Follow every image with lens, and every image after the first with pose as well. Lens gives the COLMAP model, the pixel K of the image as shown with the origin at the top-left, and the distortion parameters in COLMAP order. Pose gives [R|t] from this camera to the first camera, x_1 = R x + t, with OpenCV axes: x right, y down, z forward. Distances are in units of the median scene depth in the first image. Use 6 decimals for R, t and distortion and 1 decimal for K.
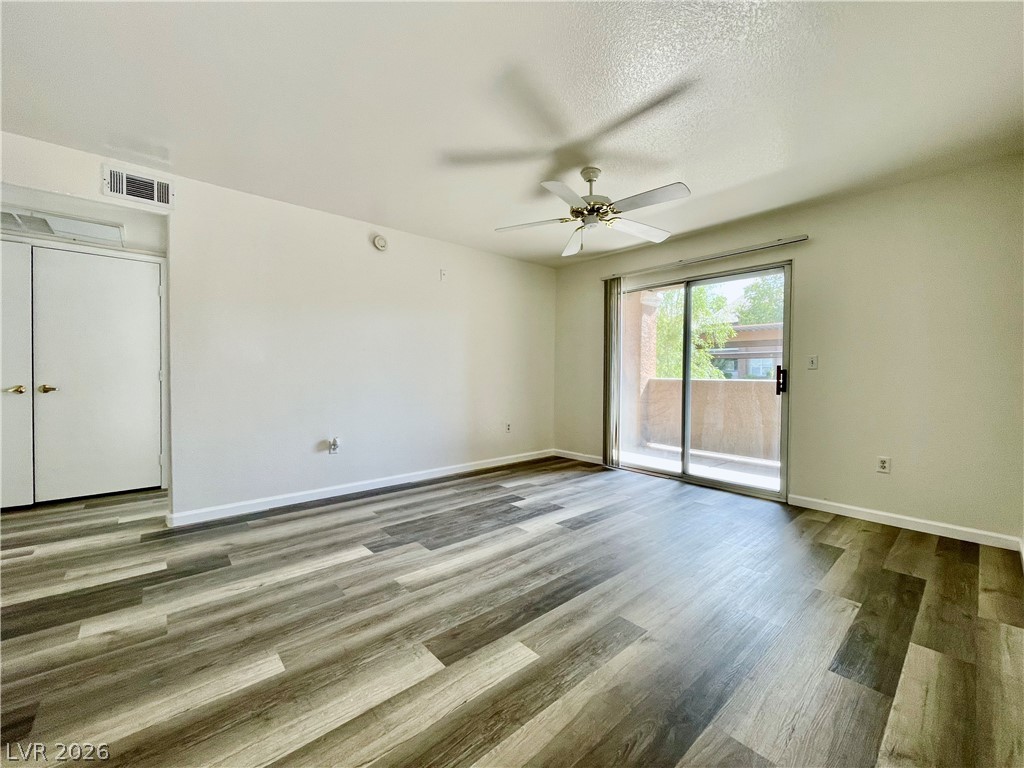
lens RADIAL K [[417.1, 0, 510.3], [0, 417.1, 380.3], [0, 0, 1]] dist [-0.002430, 0.001818]
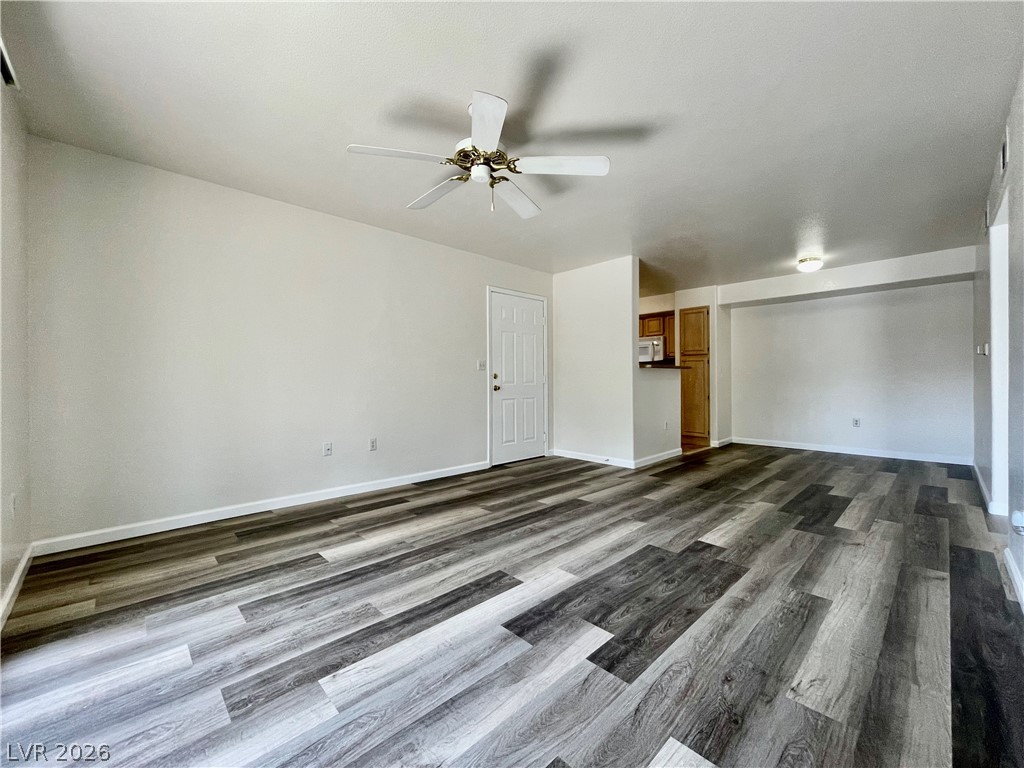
lens RADIAL K [[417.1, 0, 509.0], [0, 417.1, 378.6], [0, 0, 1]] dist [-0.002430, 0.001818]
pose [[-0.999290, -0.002872, -0.037557, 0.185419], [-0.003462, 0.999872, 0.015635, -0.009467], [0.037508, 0.015754, -0.999172, 1.960129]]
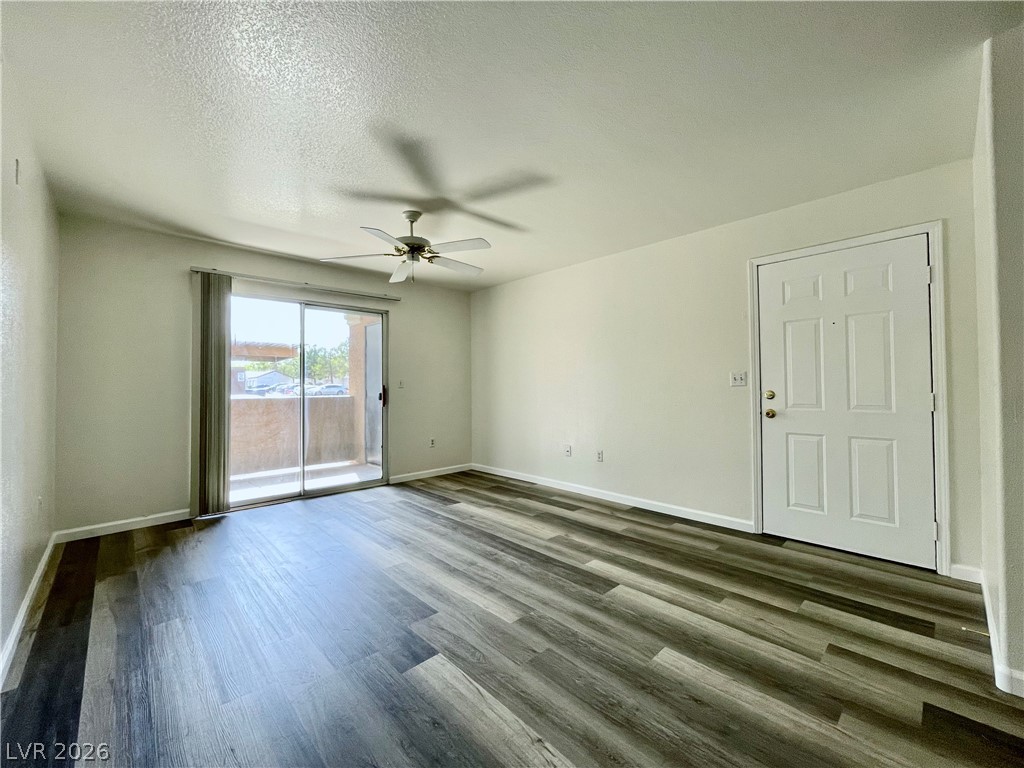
lens RADIAL K [[417.1, 0, 508.1], [0, 417.1, 382.4], [0, 0, 1]] dist [-0.002430, 0.001818]
pose [[-0.033593, 0.002948, 0.999431, -1.009326], [0.024709, 0.999692, -0.002118, -0.043568], [-0.999130, 0.024623, -0.033656, 0.862696]]
